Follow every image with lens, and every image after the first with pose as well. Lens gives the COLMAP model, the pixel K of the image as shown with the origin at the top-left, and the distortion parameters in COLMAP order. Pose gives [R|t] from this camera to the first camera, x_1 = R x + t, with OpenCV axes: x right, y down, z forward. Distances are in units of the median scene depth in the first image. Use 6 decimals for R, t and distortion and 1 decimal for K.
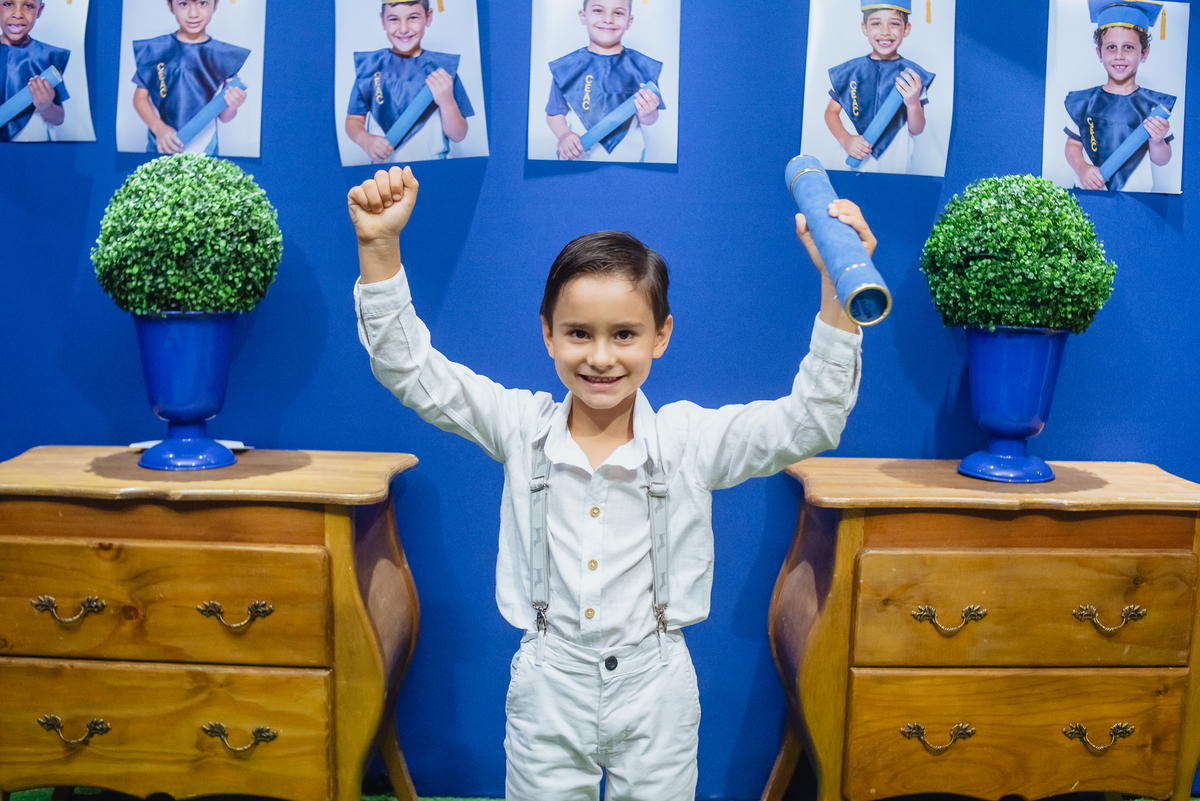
lens RADIAL K [[1194.6, 0, 600.0], [0, 1194.6, 400.5], [0, 0, 1]] dist [-0.123391, 0.053312]
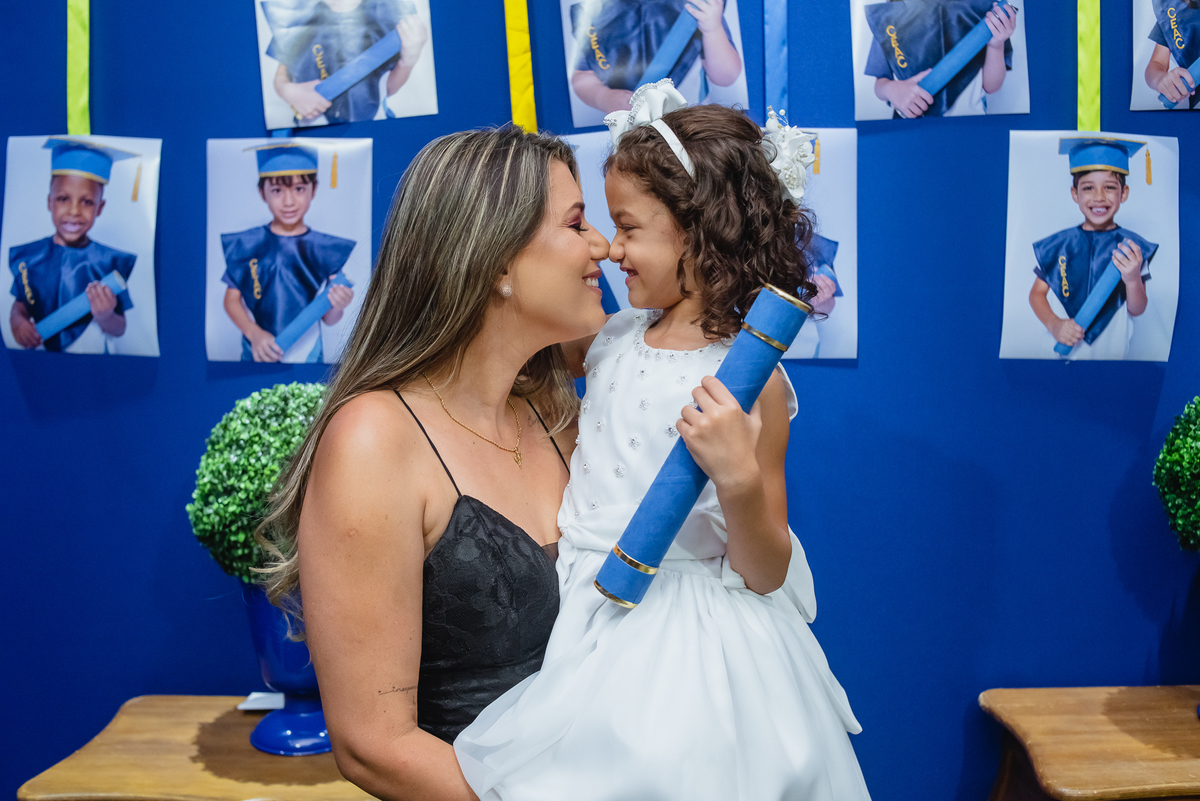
lens RADIAL K [[1194.6, 0, 600.0], [0, 1194.6, 400.5], [0, 0, 1]] dist [-0.123391, 0.053312]
pose [[0.998151, -0.030918, -0.052338, -0.084363], [0.030554, 0.999503, -0.007746, -0.185871], [0.052551, 0.006132, 0.998599, 0.150177]]
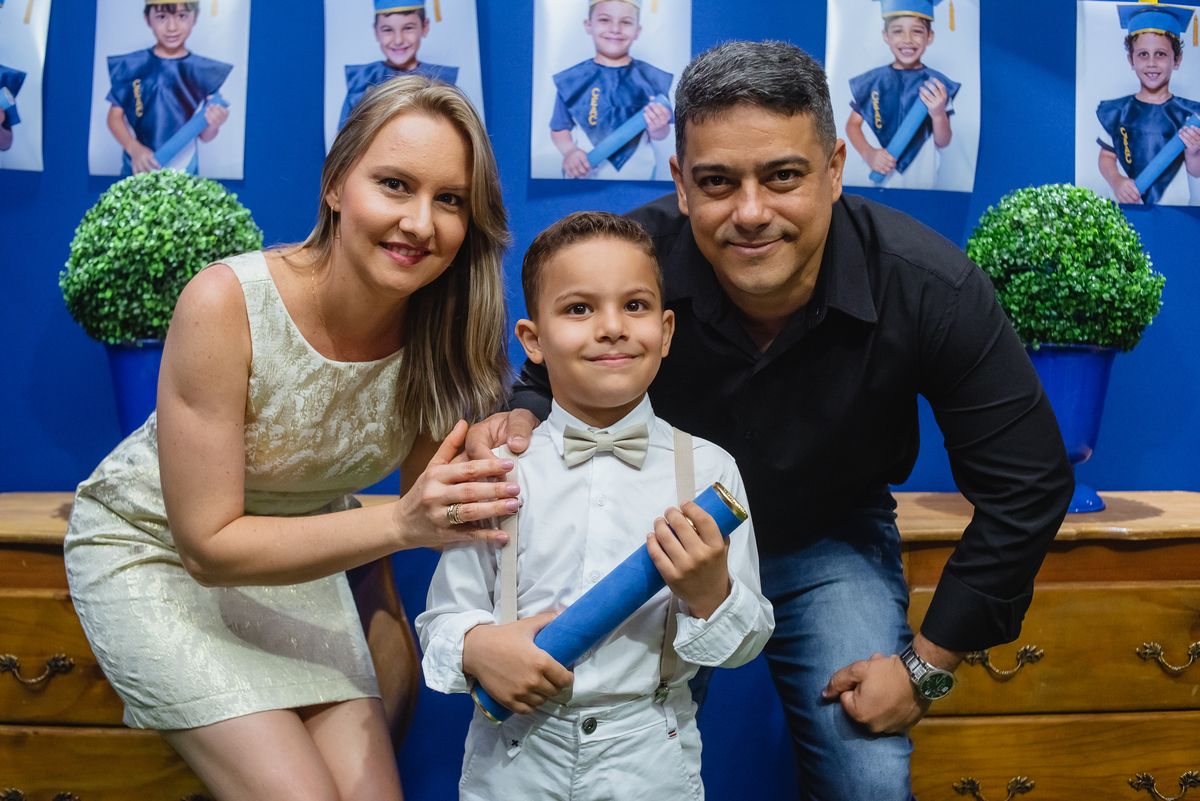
lens RADIAL K [[1194.6, 0, 600.0], [0, 1194.6, 400.5], [0, 0, 1]] dist [-0.123391, 0.053312]
pose [[0.999677, -0.015042, 0.020501, -0.031314], [0.016113, 0.998458, -0.053116, 0.024776], [-0.019670, 0.053429, 0.998378, 0.081310]]
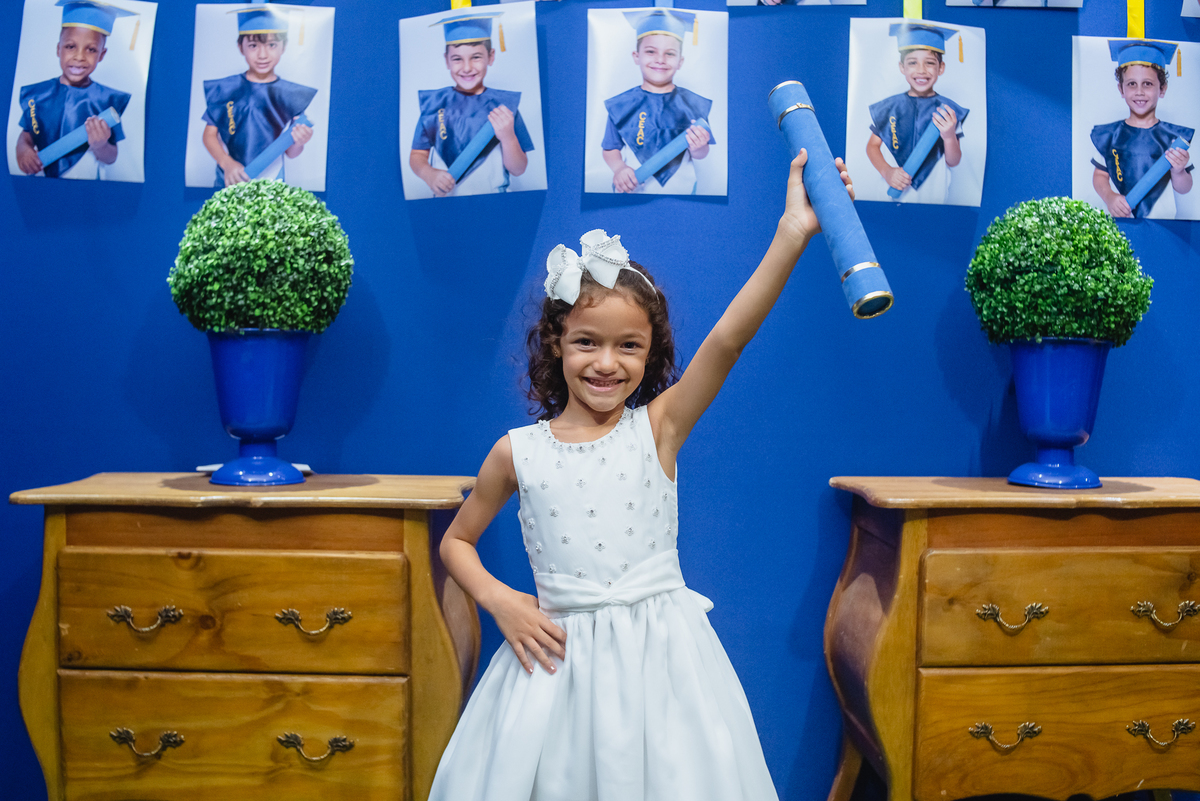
lens RADIAL K [[1194.6, 0, 600.0], [0, 1194.6, 400.5], [0, 0, 1]] dist [-0.123391, 0.053312]
pose [[0.999751, -0.010510, 0.019678, -0.077072], [0.012240, 0.995870, -0.089965, 0.080797], [-0.018652, 0.090184, 0.995750, -0.025907]]
